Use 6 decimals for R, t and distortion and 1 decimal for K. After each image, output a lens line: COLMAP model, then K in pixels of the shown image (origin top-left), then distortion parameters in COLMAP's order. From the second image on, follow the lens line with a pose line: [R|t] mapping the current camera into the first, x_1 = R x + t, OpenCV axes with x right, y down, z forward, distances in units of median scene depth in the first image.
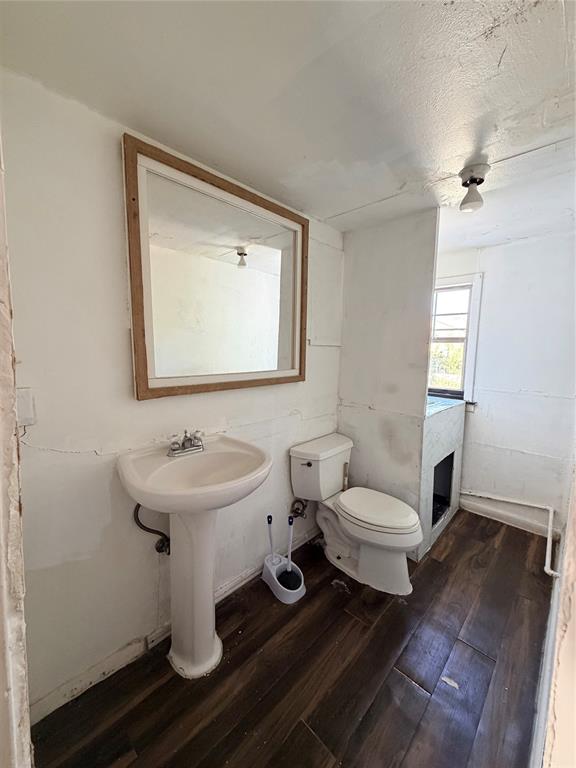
lens RADIAL K [[307.0, 0, 289.5], [0, 307.0, 380.2], [0, 0, 1]] dist [0.000032, -0.000903]
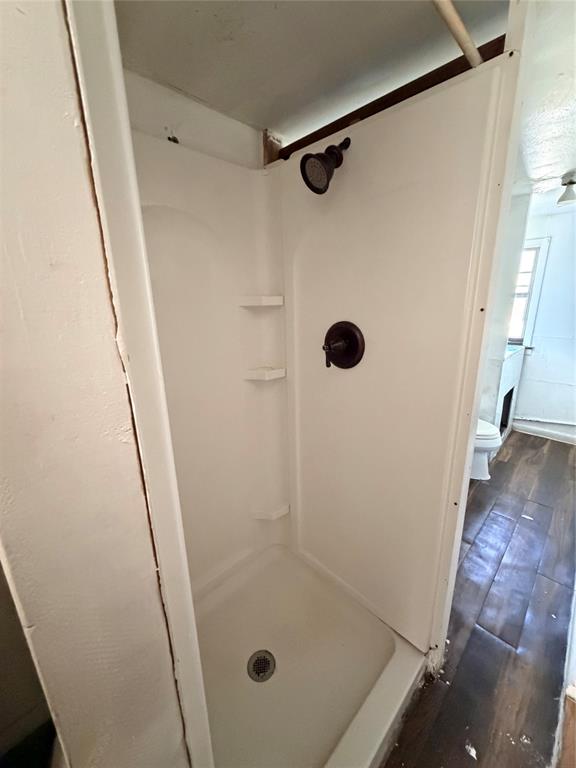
lens RADIAL K [[307.0, 0, 289.0], [0, 307.0, 383.6], [0, 0, 1]] dist [0.000032, -0.000903]
pose [[0.998692, -0.034564, -0.037682, -0.398504], [0.040333, 0.985464, 0.165025, -0.033028], [0.031430, -0.166329, 0.985569, -0.329666]]
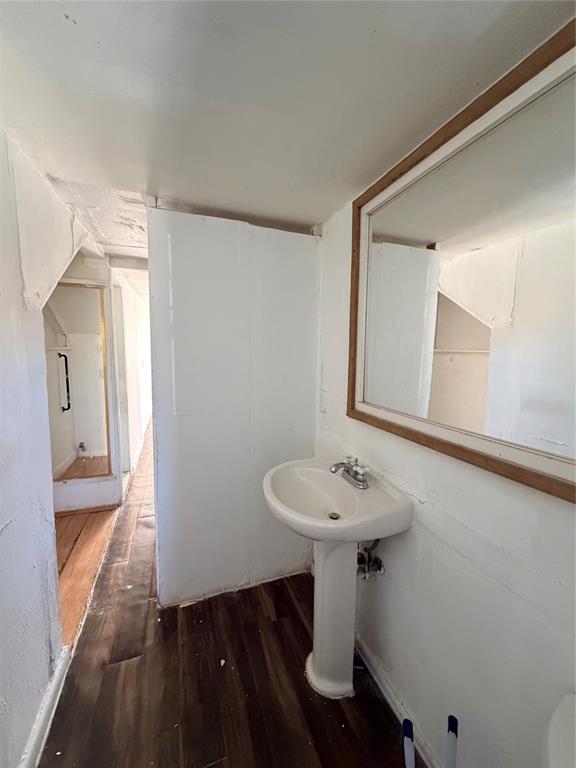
lens RADIAL K [[307.0, 0, 291.4], [0, 307.0, 380.6], [0, 0, 1]] dist [0.000032, -0.000903]
pose [[-0.427595, 0.076180, -0.900755, 0.377165], [-0.121094, 0.982635, 0.140589, -0.119256], [0.895823, 0.169192, -0.410944, 0.710449]]
